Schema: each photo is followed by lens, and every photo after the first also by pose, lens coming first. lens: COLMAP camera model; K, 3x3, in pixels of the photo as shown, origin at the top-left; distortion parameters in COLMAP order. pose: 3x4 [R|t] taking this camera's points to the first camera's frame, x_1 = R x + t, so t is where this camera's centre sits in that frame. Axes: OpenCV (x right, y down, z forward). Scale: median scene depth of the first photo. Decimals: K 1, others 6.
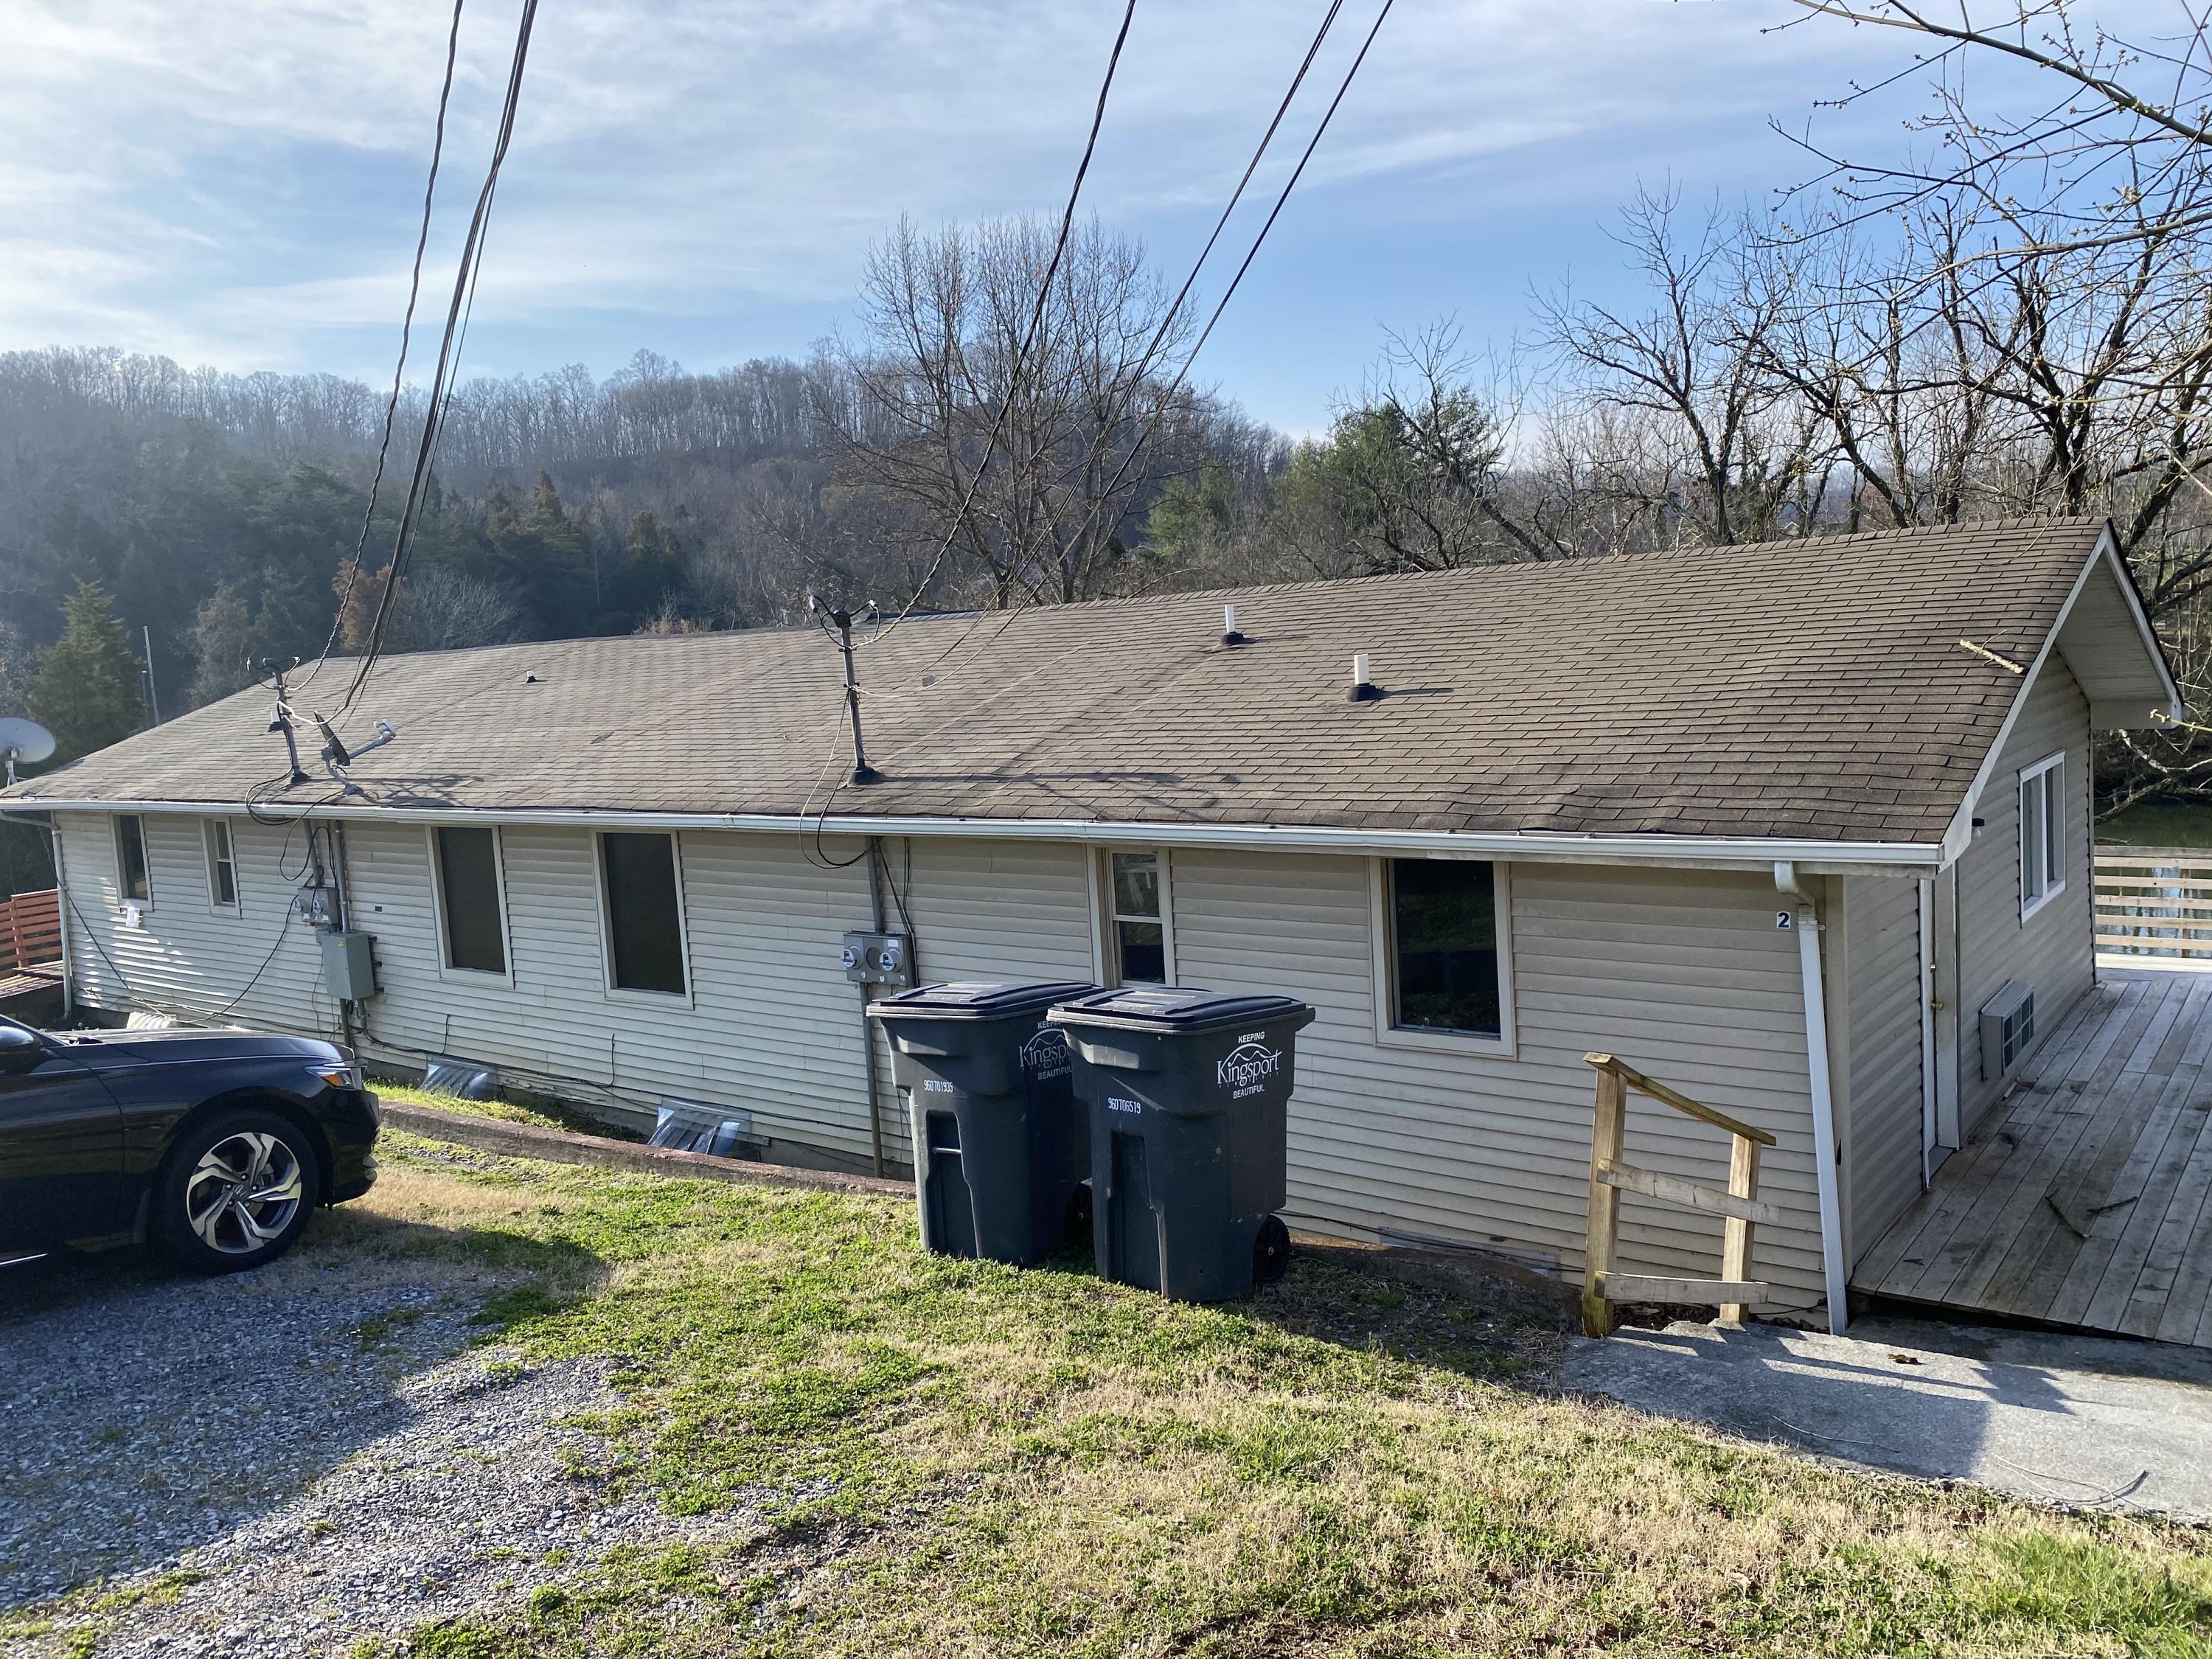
lens RADIAL K [[1670.1, 0, 1106.0], [0, 1670.1, 829.5], [0, 0, 1]] dist [0.032709, -0.033883]
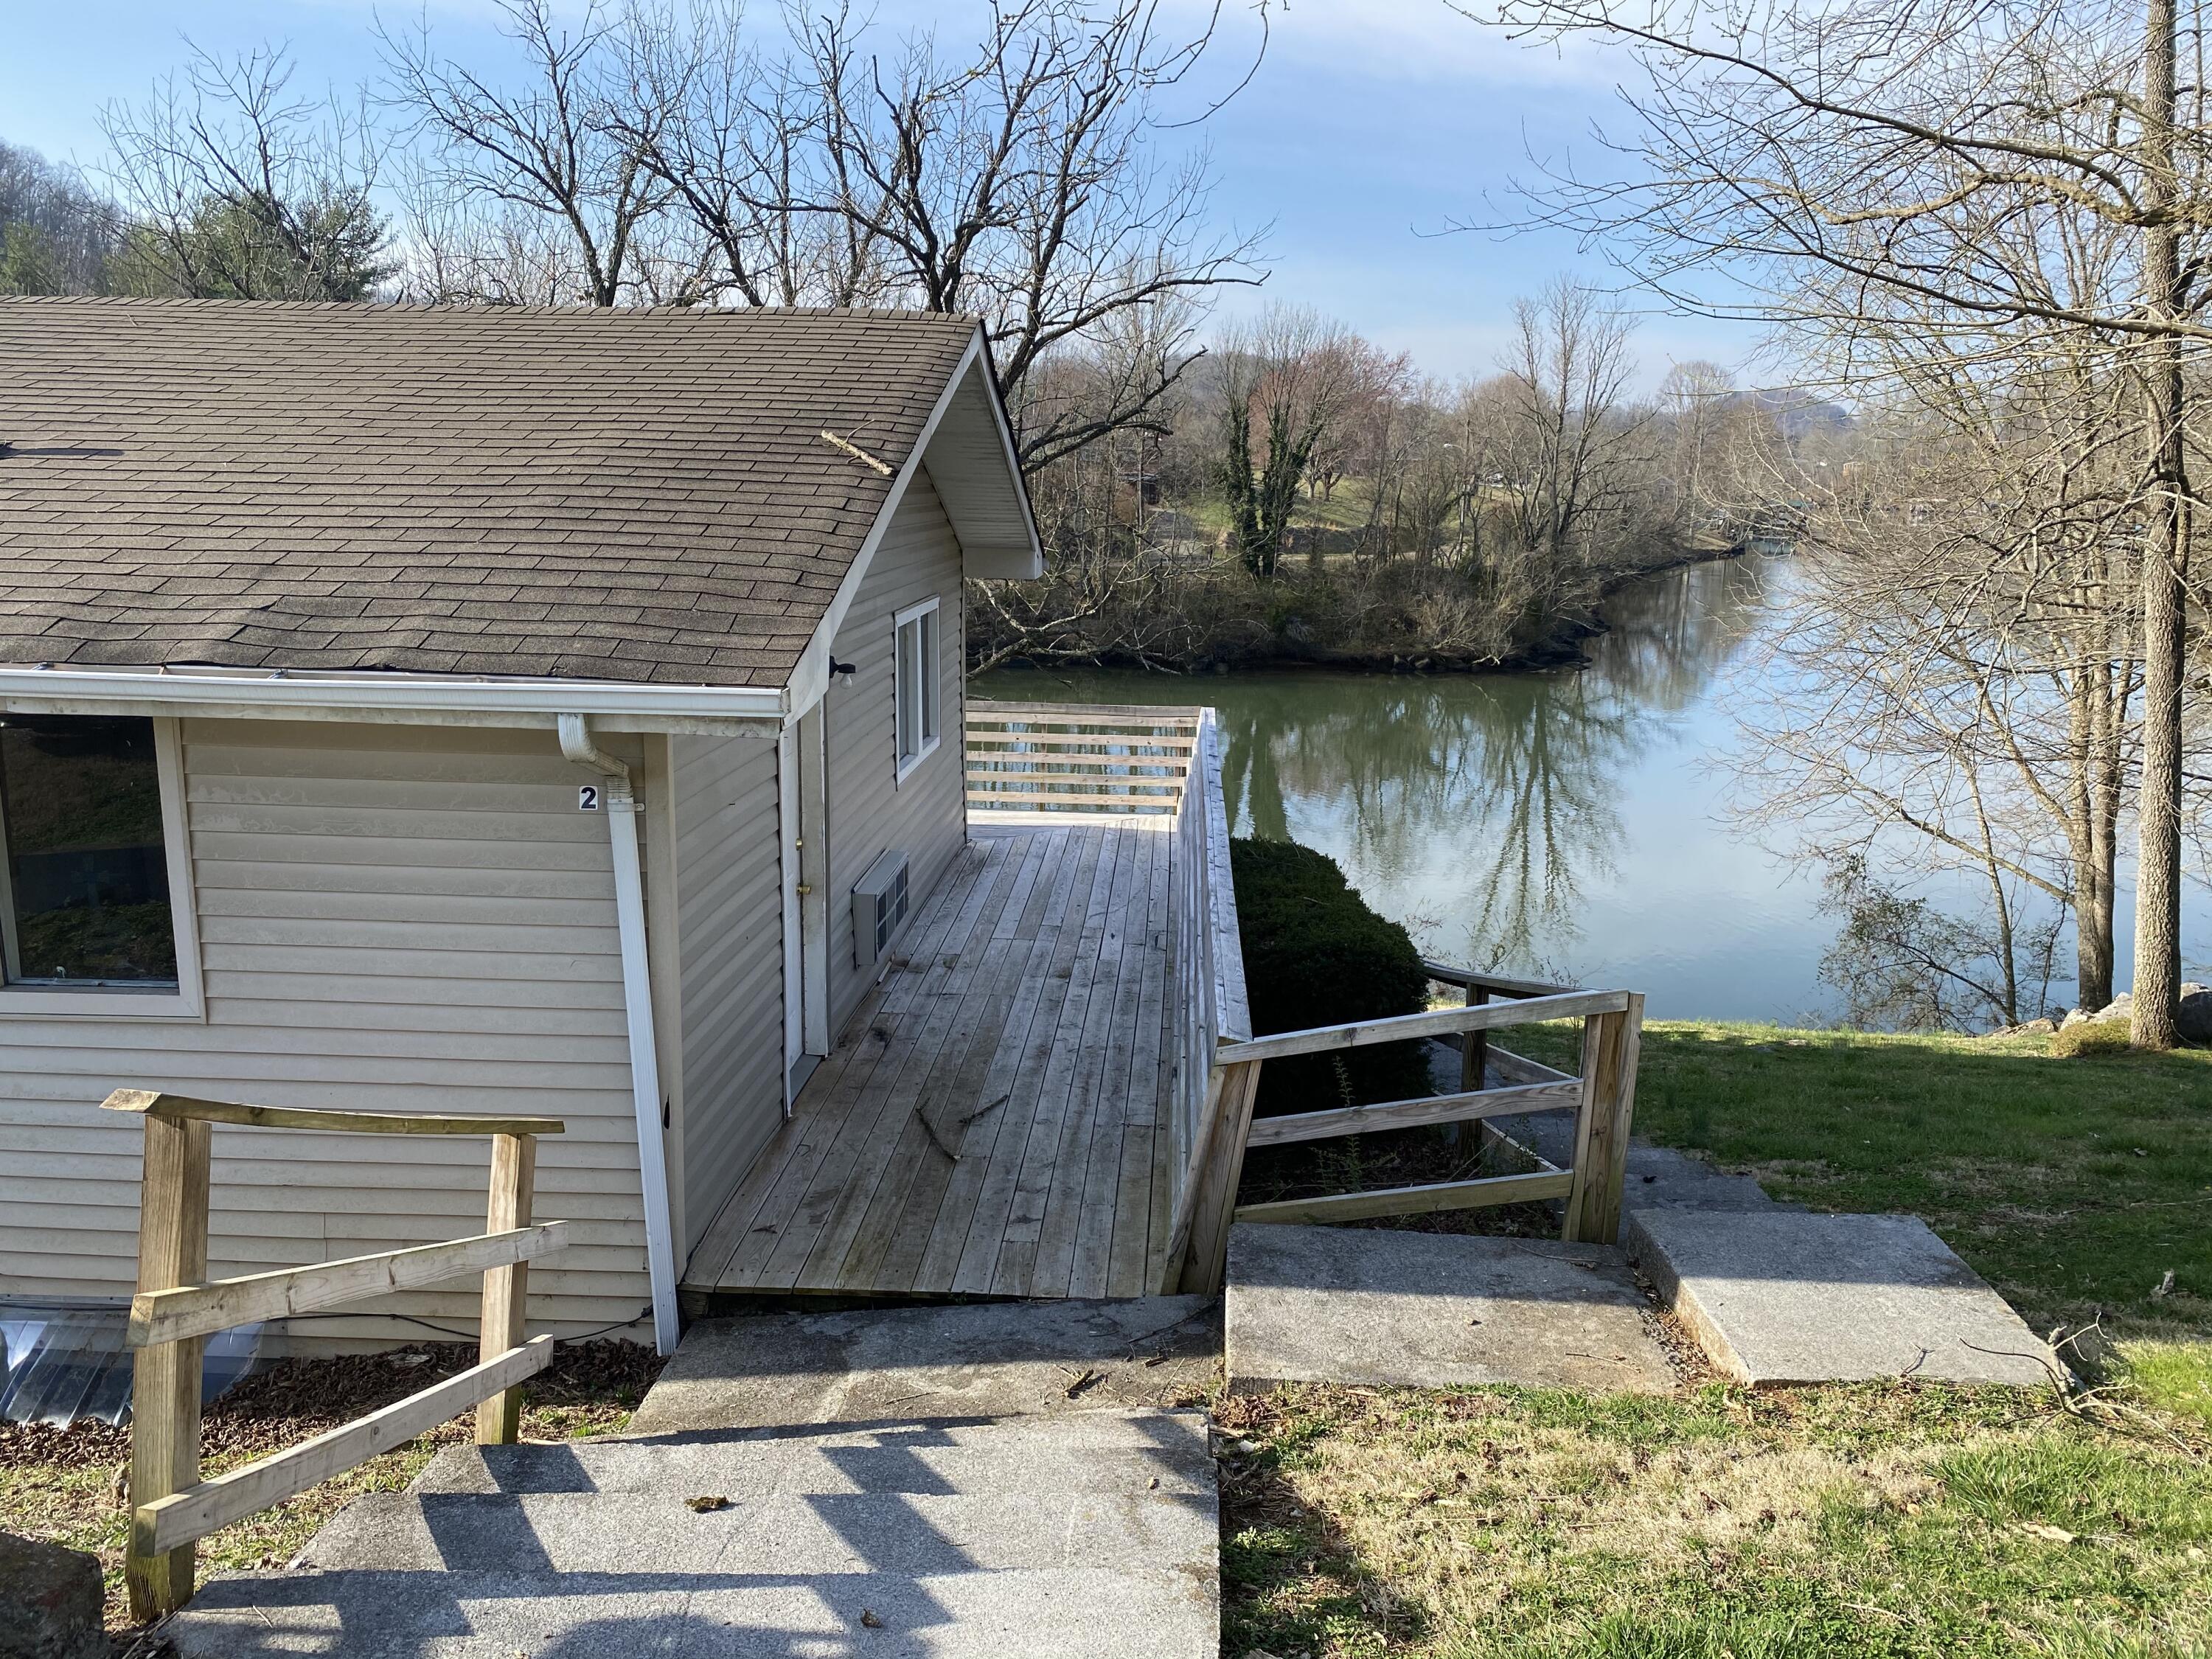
lens RADIAL K [[1699.9, 0, 1107.5], [0, 1699.9, 761.1], [0, 0, 1]] dist [0.177877, -0.388877]
pose [[0.816429, -0.017962, 0.577166, 0.149754], [-0.006944, 0.999138, 0.040917, 0.006741], [-0.577404, -0.037414, 0.815601, 0.260349]]
